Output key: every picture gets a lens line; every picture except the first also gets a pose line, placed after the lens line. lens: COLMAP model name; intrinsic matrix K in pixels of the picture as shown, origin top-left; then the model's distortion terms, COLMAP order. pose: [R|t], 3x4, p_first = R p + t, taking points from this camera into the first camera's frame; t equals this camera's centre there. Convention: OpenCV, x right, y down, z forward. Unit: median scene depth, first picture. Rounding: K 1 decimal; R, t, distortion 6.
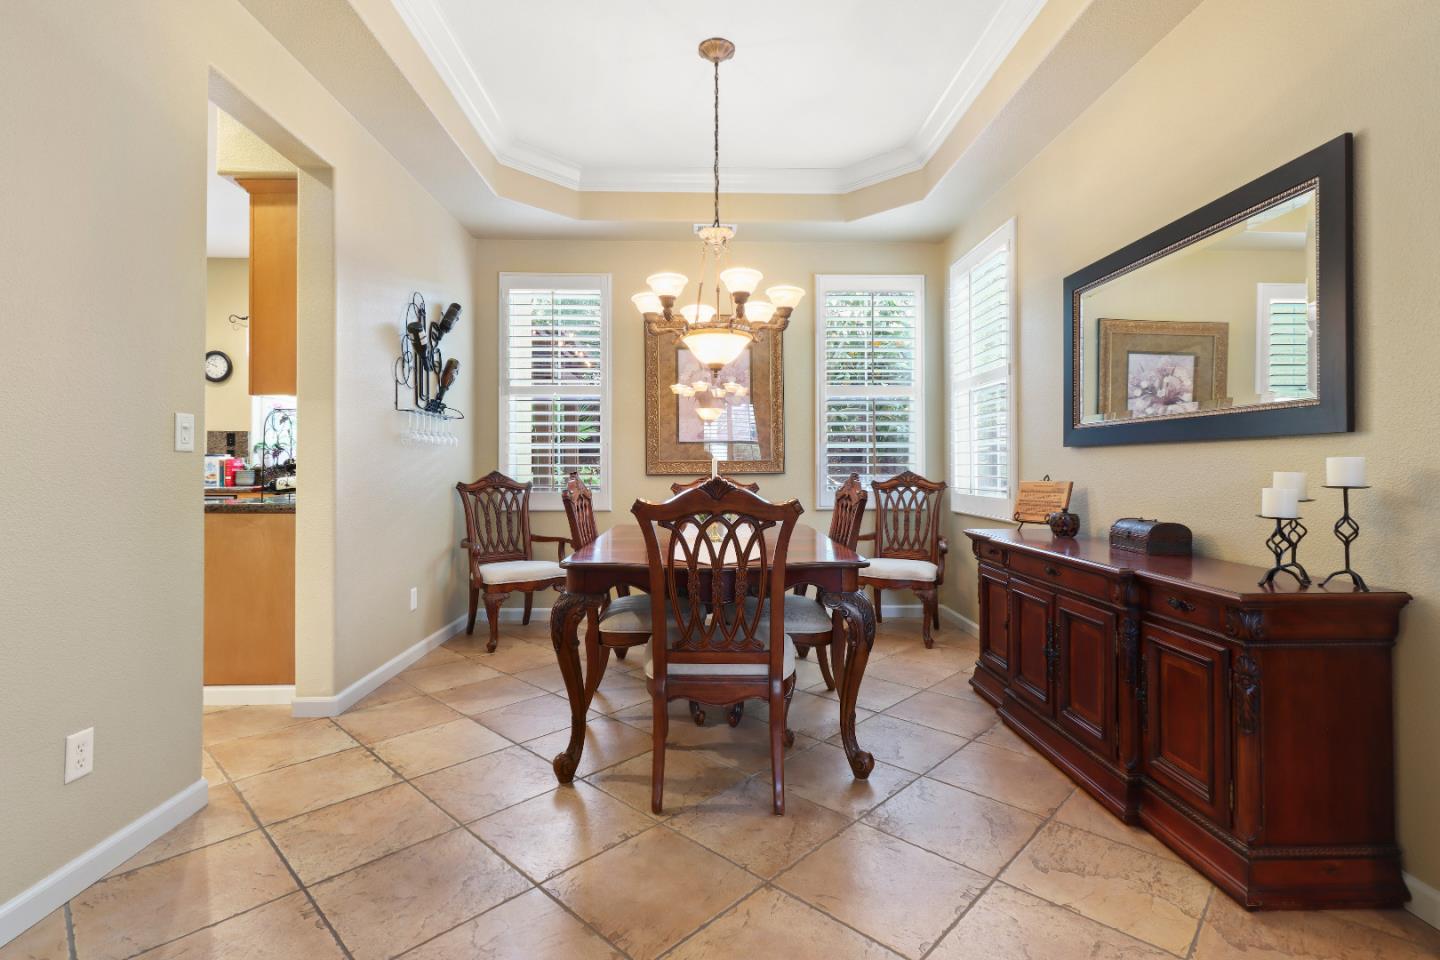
lens RADIAL K [[665.5, 0, 717.9], [0, 665.5, 467.9], [0, 0, 1]] dist [0.004489, -0.000960]
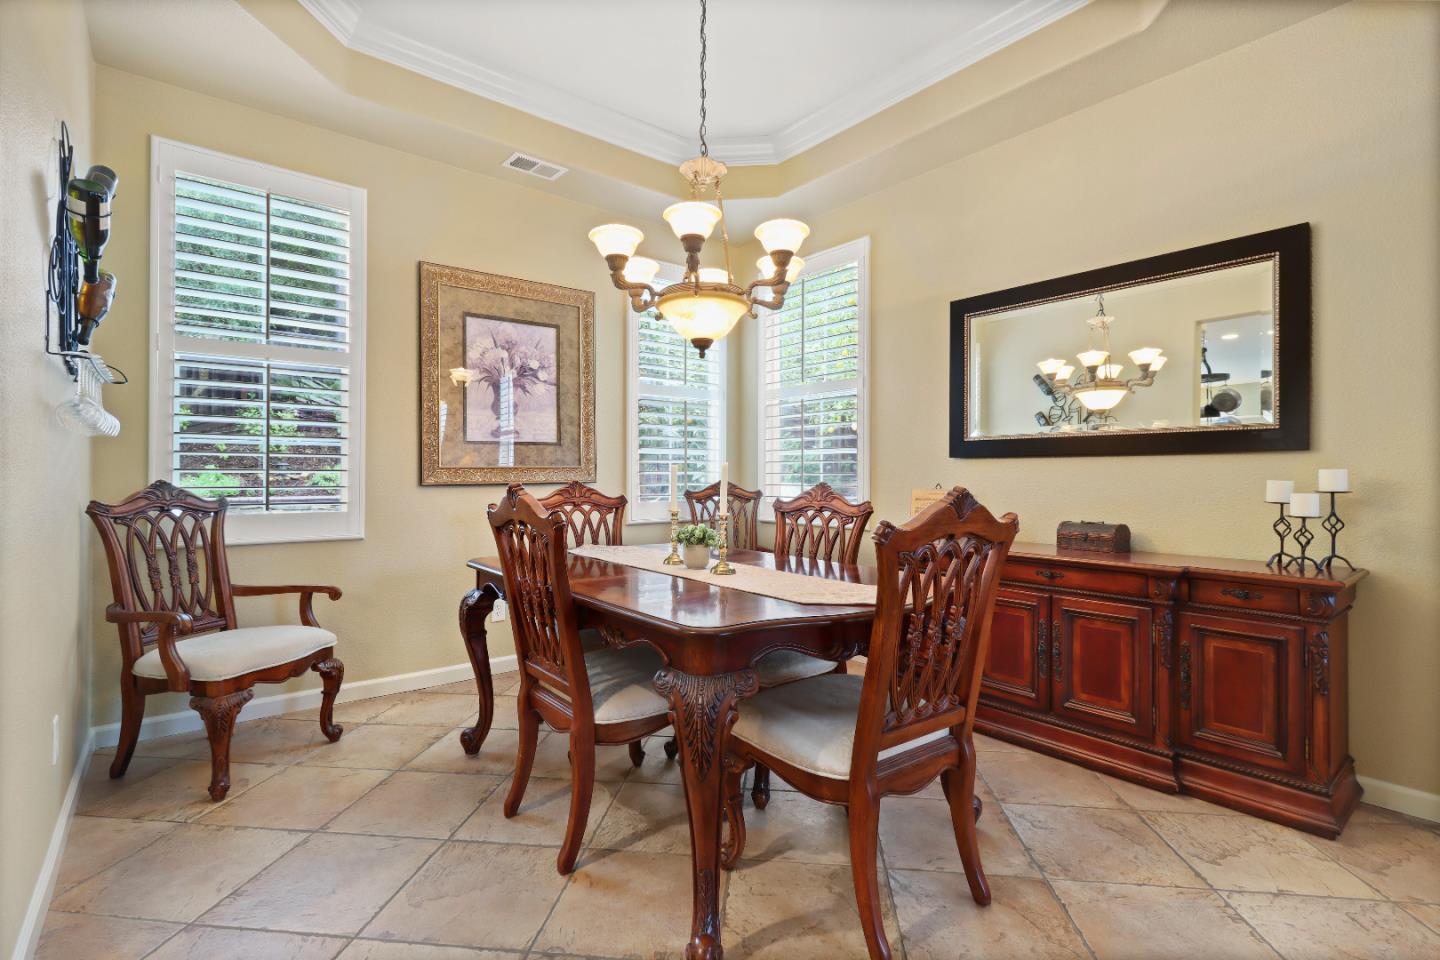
lens RADIAL K [[665.5, 0, 720.7], [0, 665.5, 479.1], [0, 0, 1]] dist [0.004489, -0.000960]
pose [[0.795801, 0.000377, 0.605558, -0.416684], [-0.002412, 0.999994, 0.002547, 0.001495], [-0.605553, -0.003487, 0.795797, 0.352509]]
